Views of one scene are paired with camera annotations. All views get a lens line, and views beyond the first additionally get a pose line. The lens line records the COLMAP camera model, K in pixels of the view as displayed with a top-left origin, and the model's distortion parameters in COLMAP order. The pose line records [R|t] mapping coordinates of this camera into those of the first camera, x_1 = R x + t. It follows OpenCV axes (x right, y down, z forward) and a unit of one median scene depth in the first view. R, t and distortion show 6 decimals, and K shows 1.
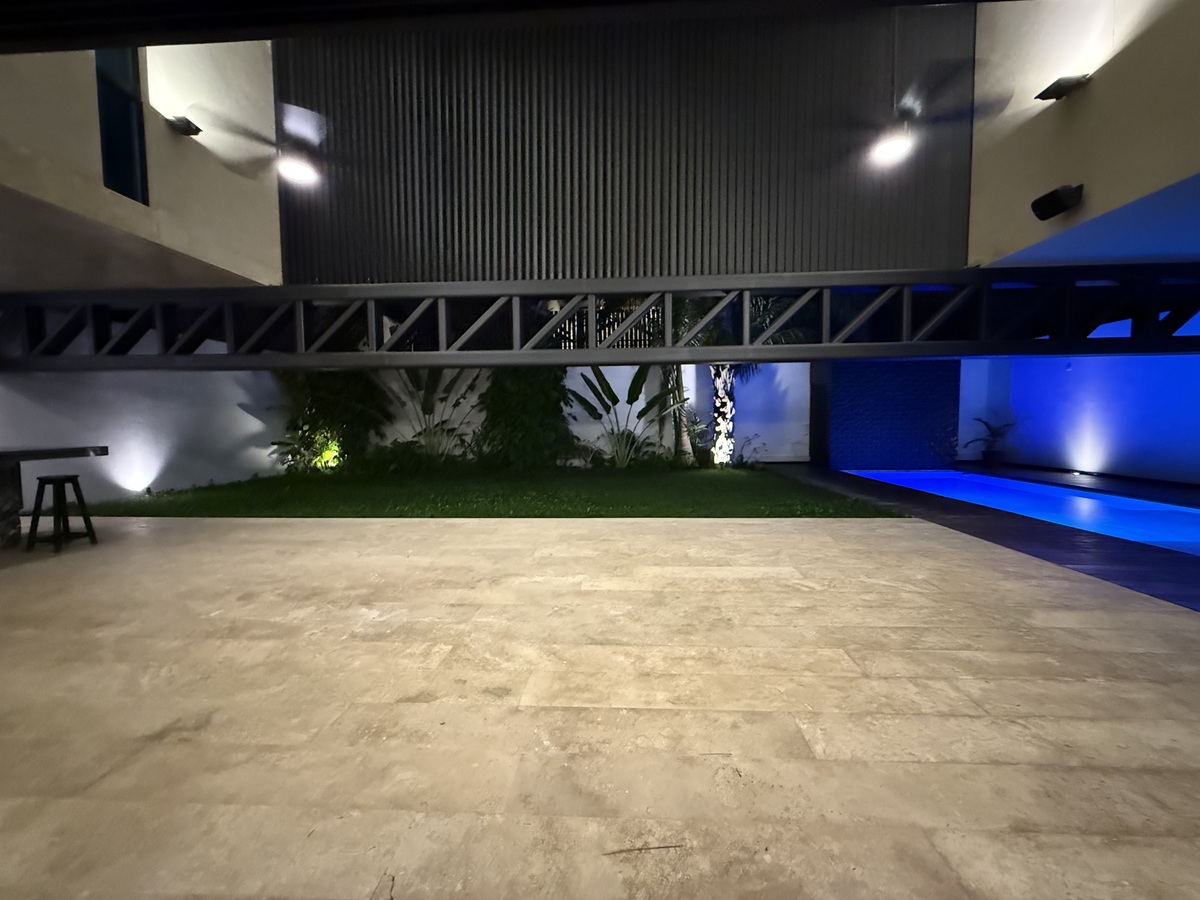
lens RADIAL K [[478.6, 0, 597.0], [0, 478.6, 450.5], [0, 0, 1]] dist [-0.000825, 0.000569]
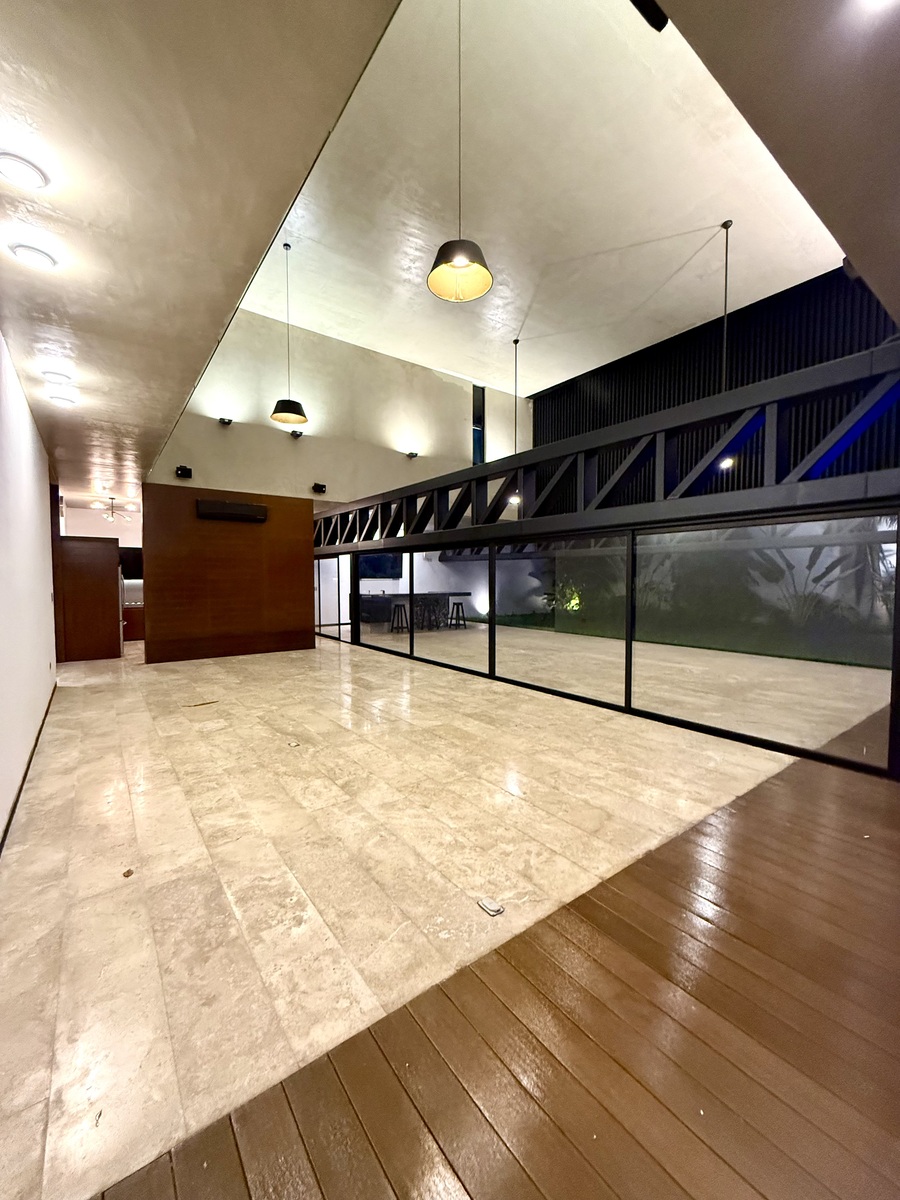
lens RADIAL K [[478.6, 0, 450.0], [0, 478.6, 600.0], [0, 0, 1]] dist [-0.000825, 0.000569]
pose [[0.645283, 0.044520, -0.762645, 0.804510], [-0.052341, 0.998531, 0.014004, 0.002107], [0.762148, 0.030881, 0.646666, -0.694694]]
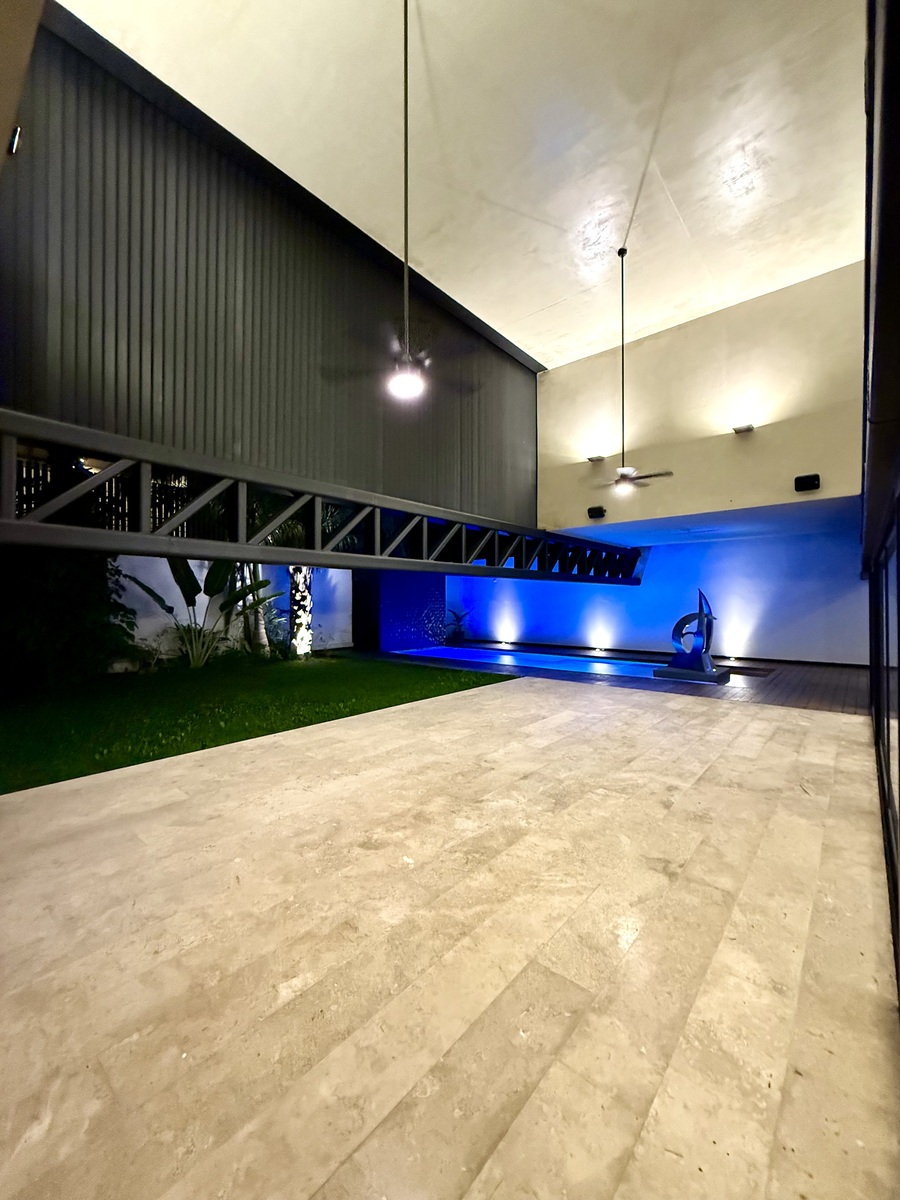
lens RADIAL K [[478.6, 0, 450.0], [0, 478.6, 600.0], [0, 0, 1]] dist [-0.000825, 0.000569]
pose [[0.608197, 0.013130, 0.793677, -0.794947], [0.045077, 0.997678, -0.051048, -0.047826], [-0.792505, 0.066824, 0.606193, 0.205816]]
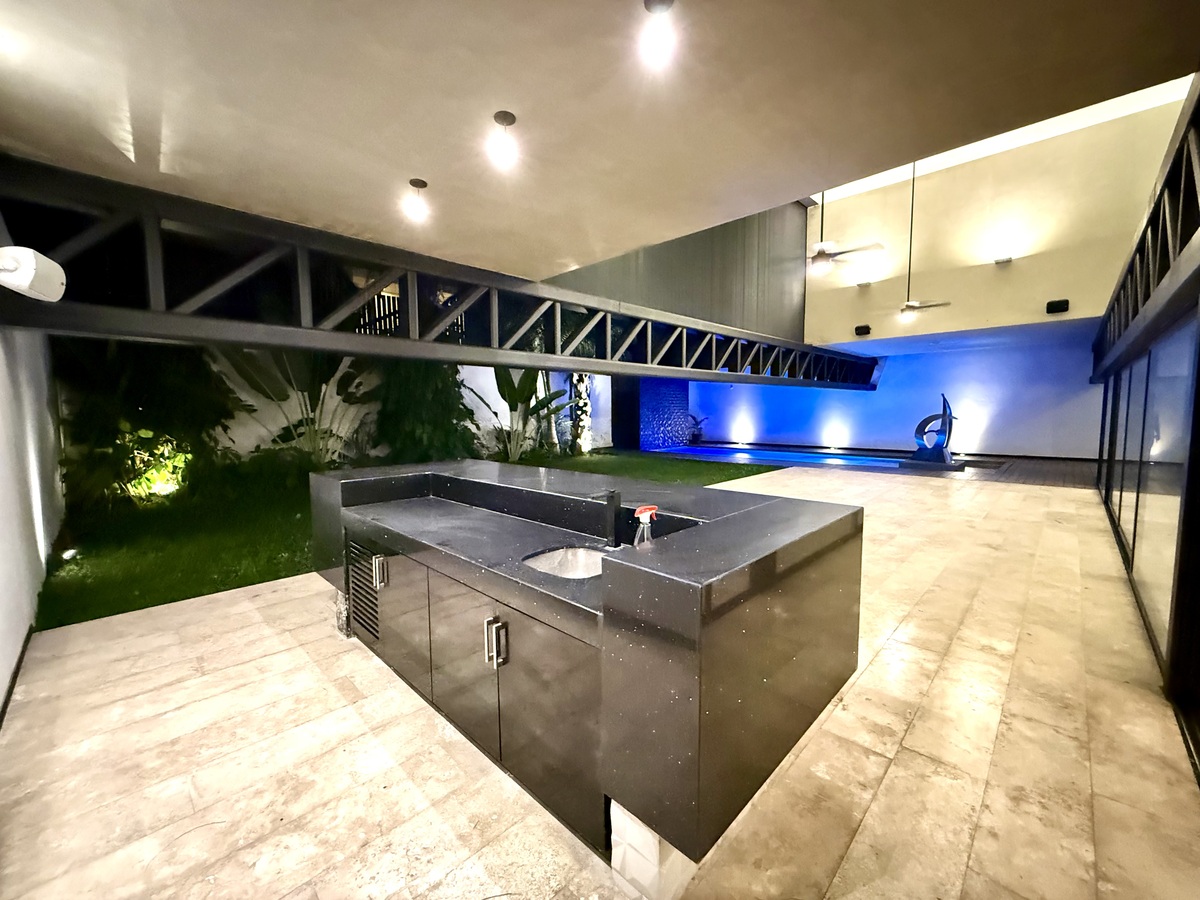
lens RADIAL K [[476.9, 0, 600.1], [0, 476.9, 446.8], [0, 0, 1]] dist [0.001691, 0.000111]
pose [[0.658438, -0.053866, 0.750704, -1.374833], [0.049118, 0.998385, 0.028557, -0.038661], [-0.751030, 0.018070, 0.660021, 0.299433]]
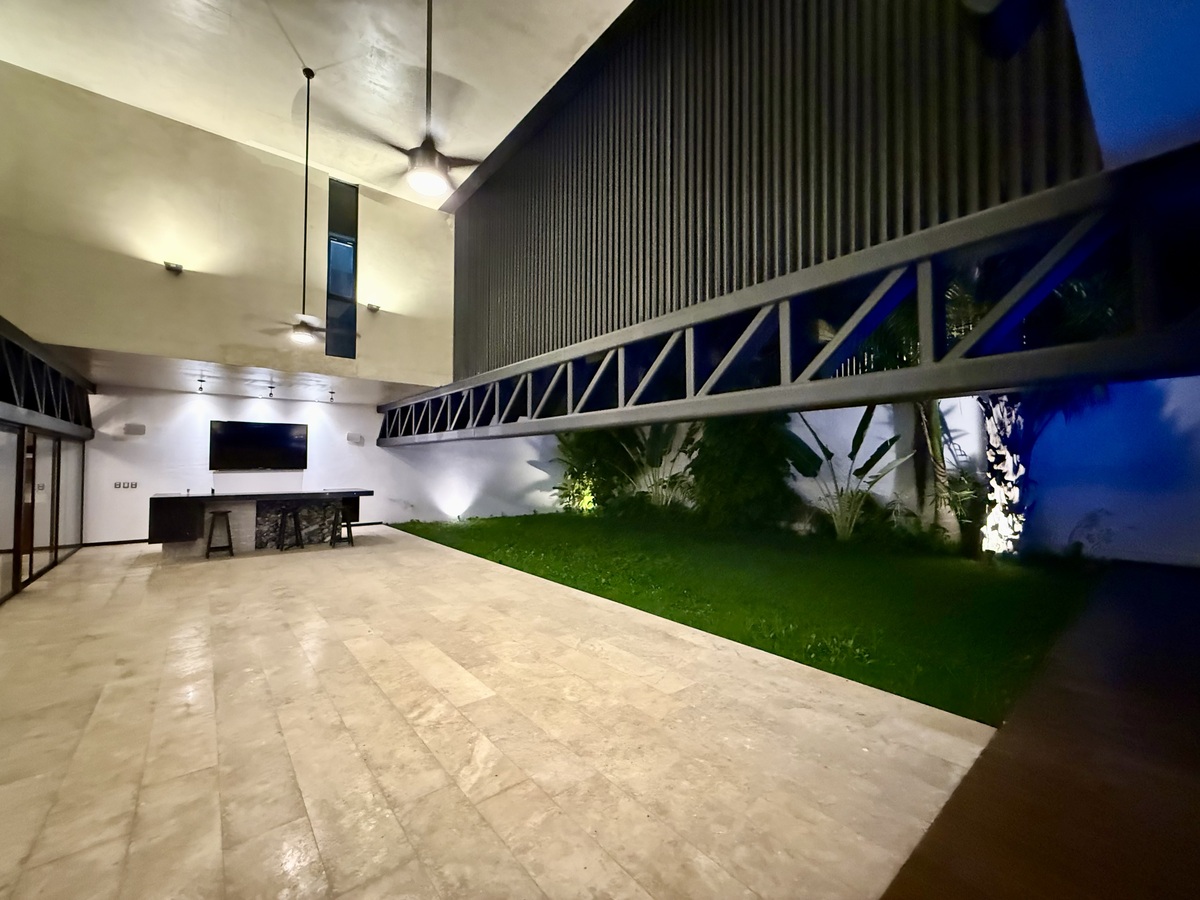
lens RADIAL K [[478.6, 0, 597.0], [0, 478.6, 450.5], [0, 0, 1]] dist [-0.000825, 0.000569]
pose [[0.680714, -0.012130, -0.732449, 0.761245], [-0.053154, 0.996409, -0.065901, -0.078006], [0.730618, 0.083792, 0.677625, 0.381084]]
